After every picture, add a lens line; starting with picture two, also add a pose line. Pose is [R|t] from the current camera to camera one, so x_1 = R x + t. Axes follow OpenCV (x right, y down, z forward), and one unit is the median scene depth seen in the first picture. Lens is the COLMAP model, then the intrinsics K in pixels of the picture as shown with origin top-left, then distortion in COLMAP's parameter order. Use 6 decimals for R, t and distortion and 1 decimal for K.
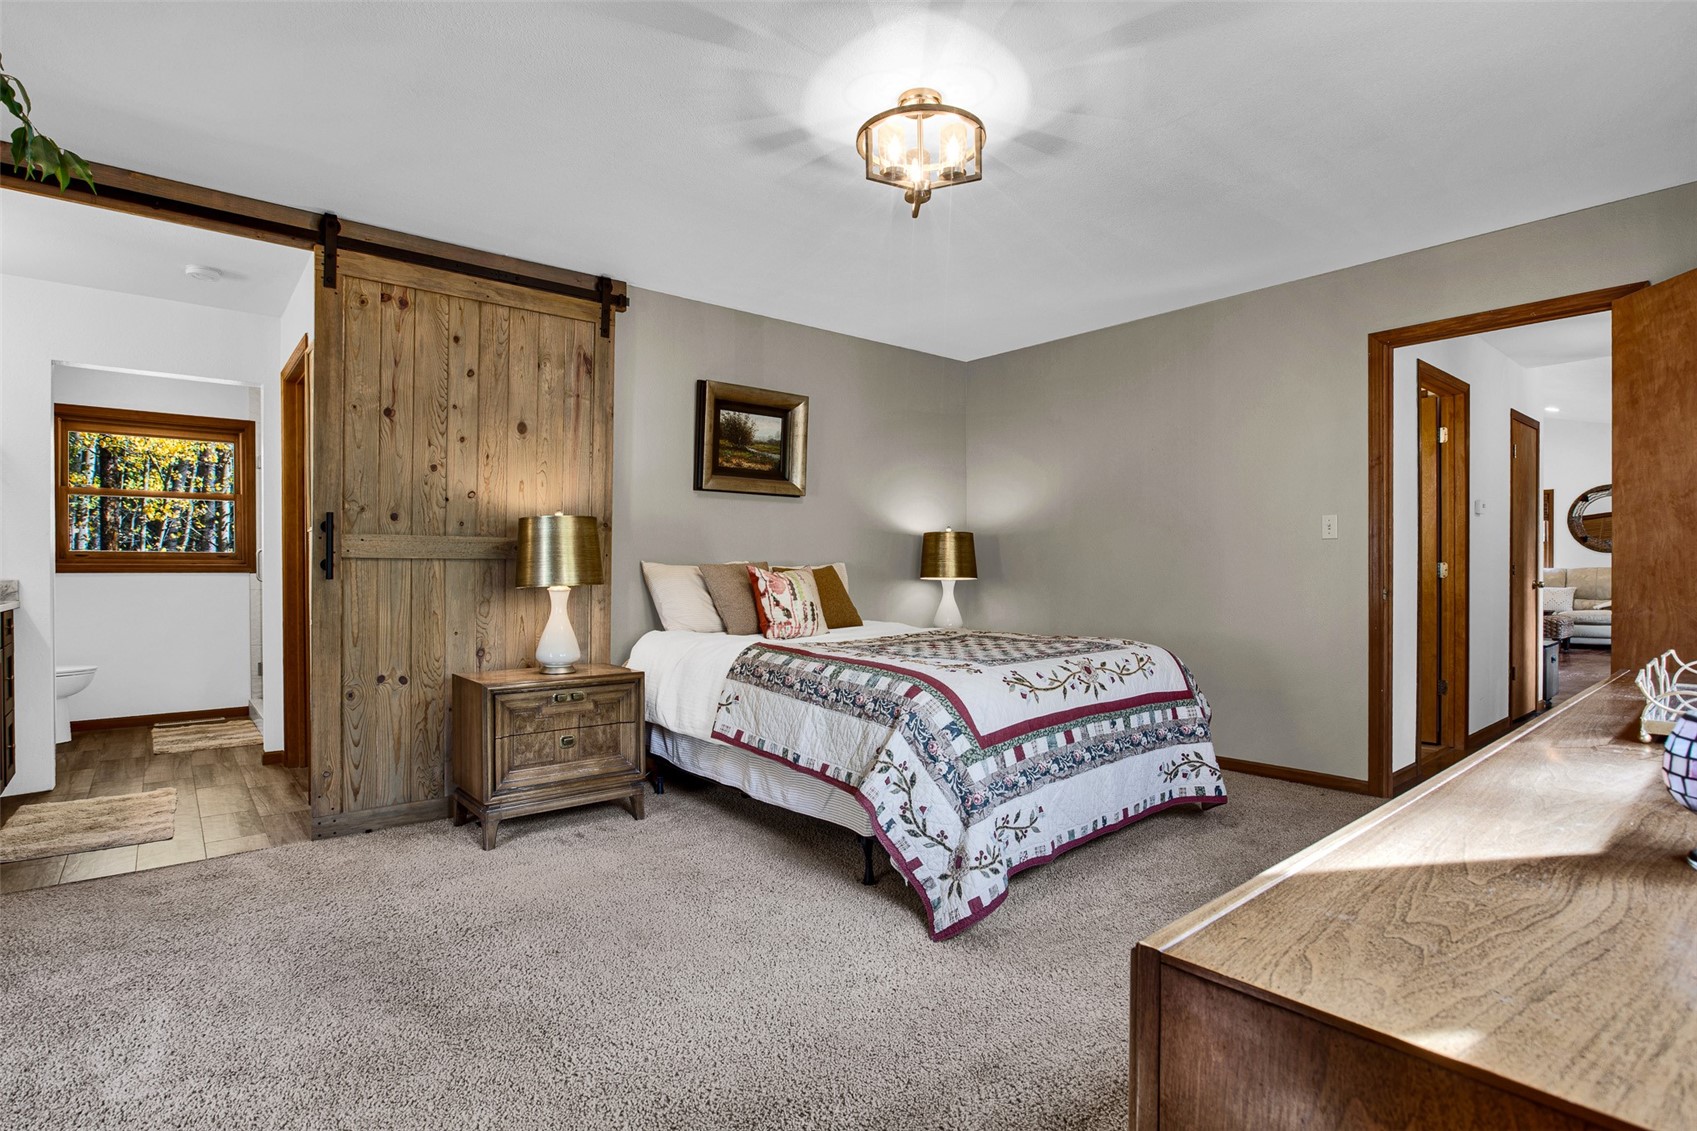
lens RADIAL K [[828.2, 0, 848.5], [0, 828.2, 565.5], [0, 0, 1]] dist [-0.003274, -0.000448]
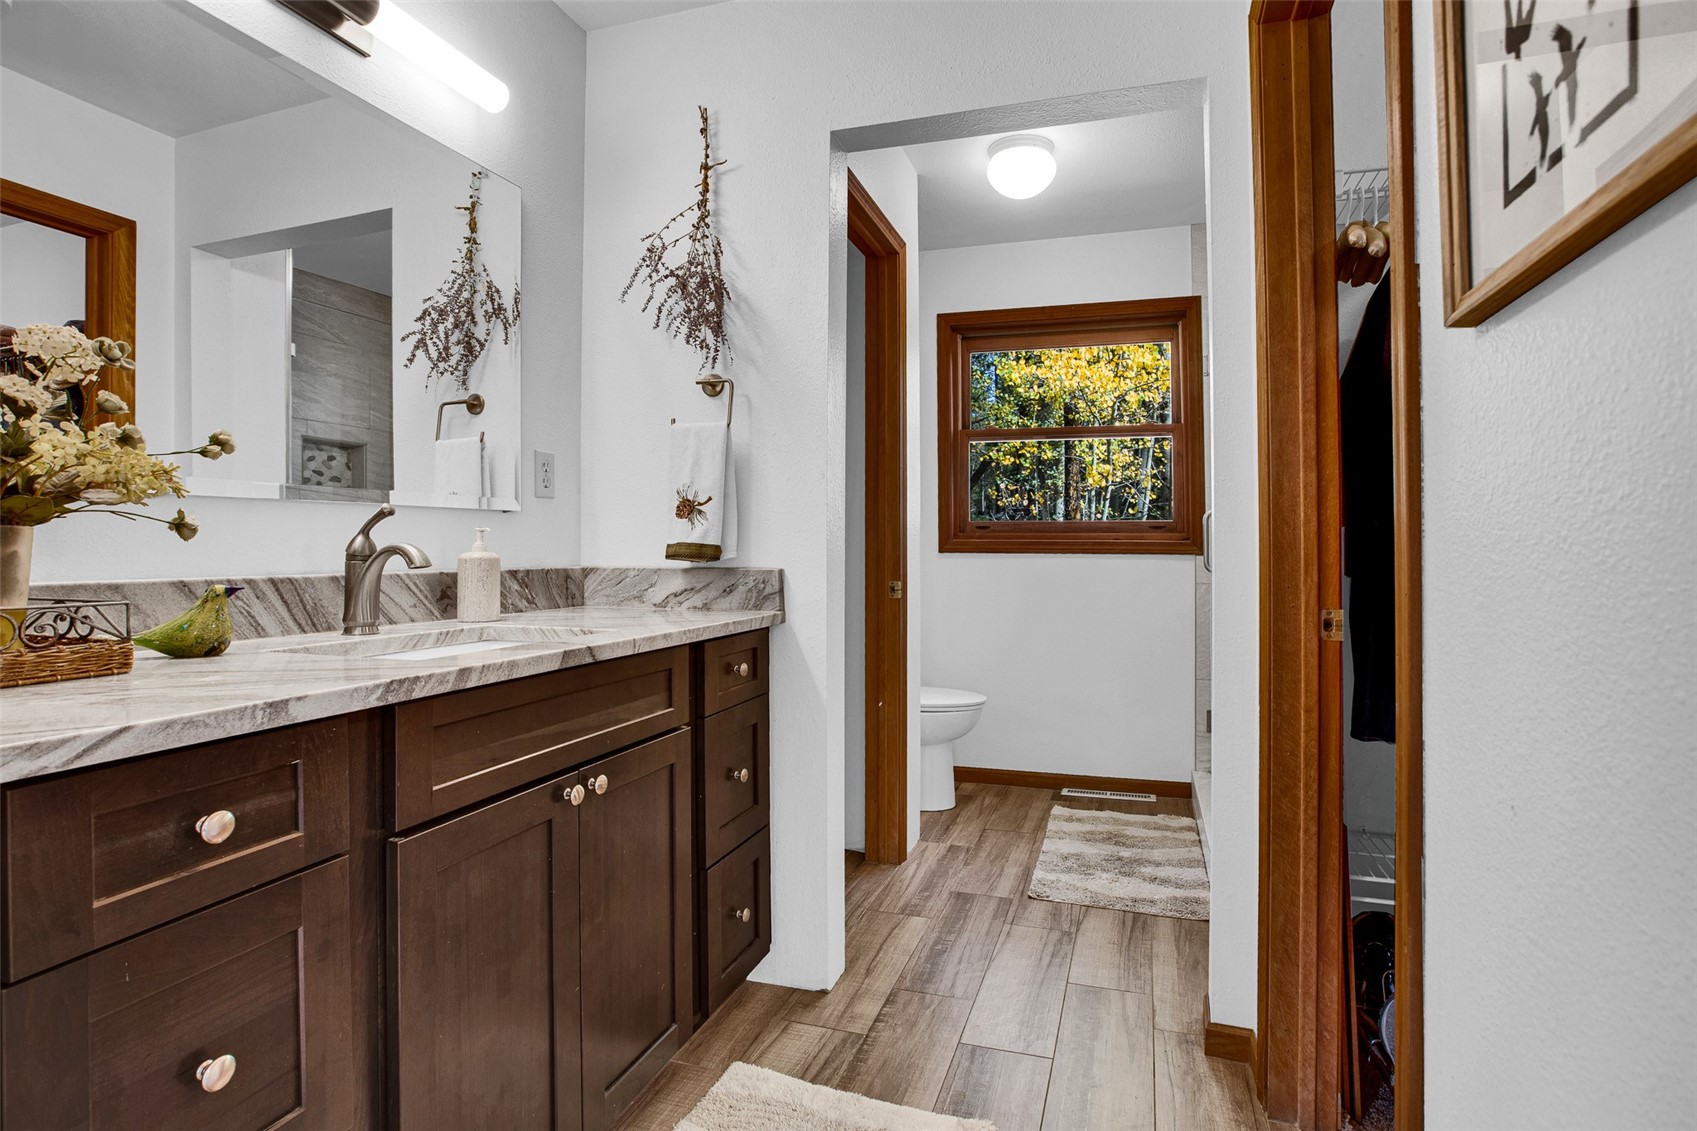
lens RADIAL K [[840.4, 0, 847.1], [0, 840.4, 538.5], [0, 0, 1]] dist [-0.041560, -0.000093]
pose [[0.515248, -0.000295, -0.857041, -0.350671], [-0.005785, 0.999976, -0.003822, 0.000966], [0.857022, 0.006927, 0.515234, 0.493987]]
